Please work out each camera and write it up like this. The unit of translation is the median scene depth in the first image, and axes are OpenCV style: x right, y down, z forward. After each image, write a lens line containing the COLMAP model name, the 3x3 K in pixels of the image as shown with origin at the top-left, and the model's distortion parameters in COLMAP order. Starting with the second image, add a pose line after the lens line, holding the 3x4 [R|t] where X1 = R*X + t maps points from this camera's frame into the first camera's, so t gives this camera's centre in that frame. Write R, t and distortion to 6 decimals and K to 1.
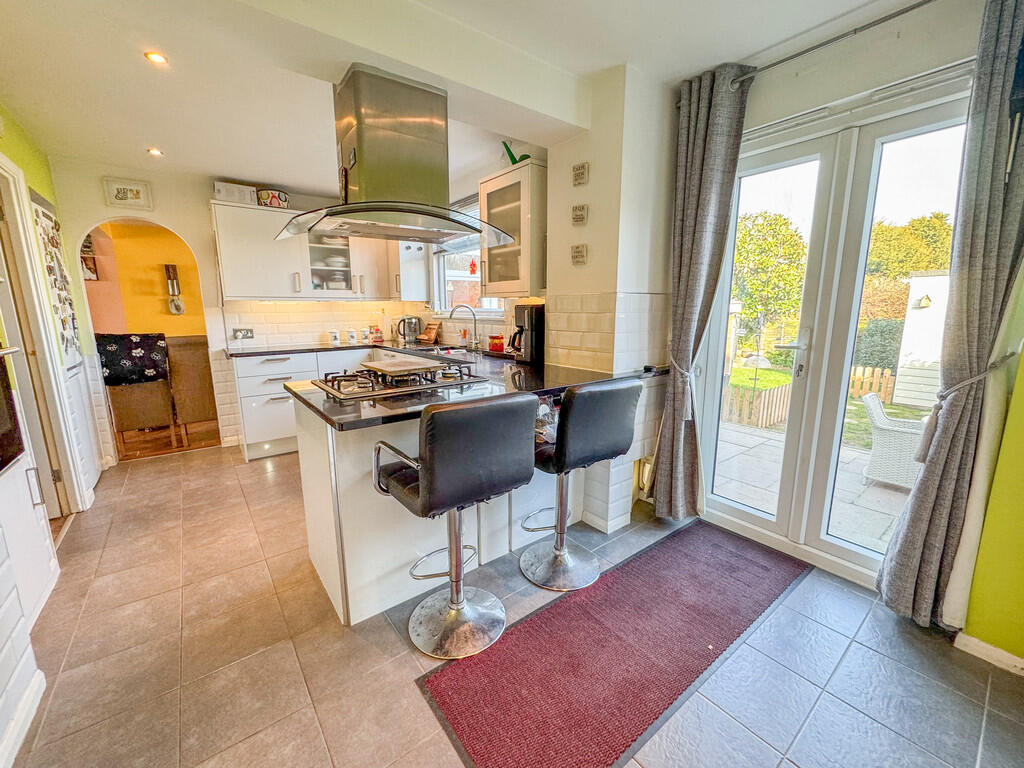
lens RADIAL K [[411.9, 0, 515.1], [0, 411.9, 380.7], [0, 0, 1]] dist [-0.001528, -0.000256]
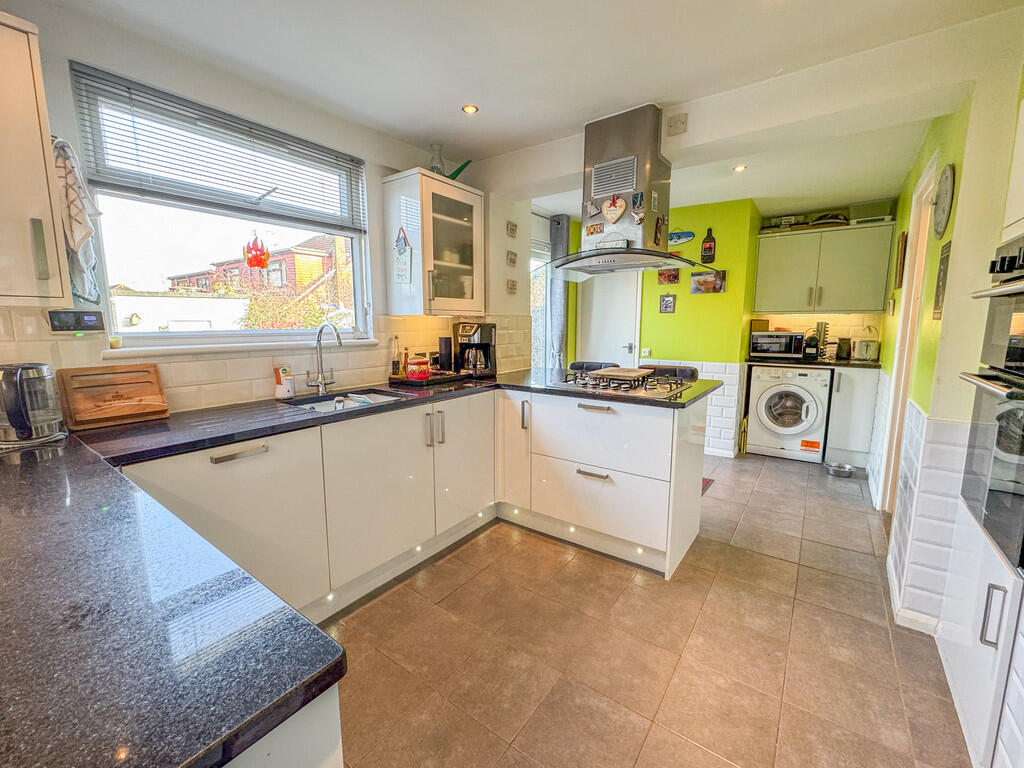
lens RADIAL K [[411.9, 0, 515.1], [0, 411.9, 380.7], [0, 0, 1]] dist [-0.001528, -0.000256]
pose [[-0.258773, -0.130905, 0.957027, -0.735063], [0.170287, 0.969075, 0.178597, -0.153350], [-0.950810, 0.209185, -0.228479, 0.845060]]
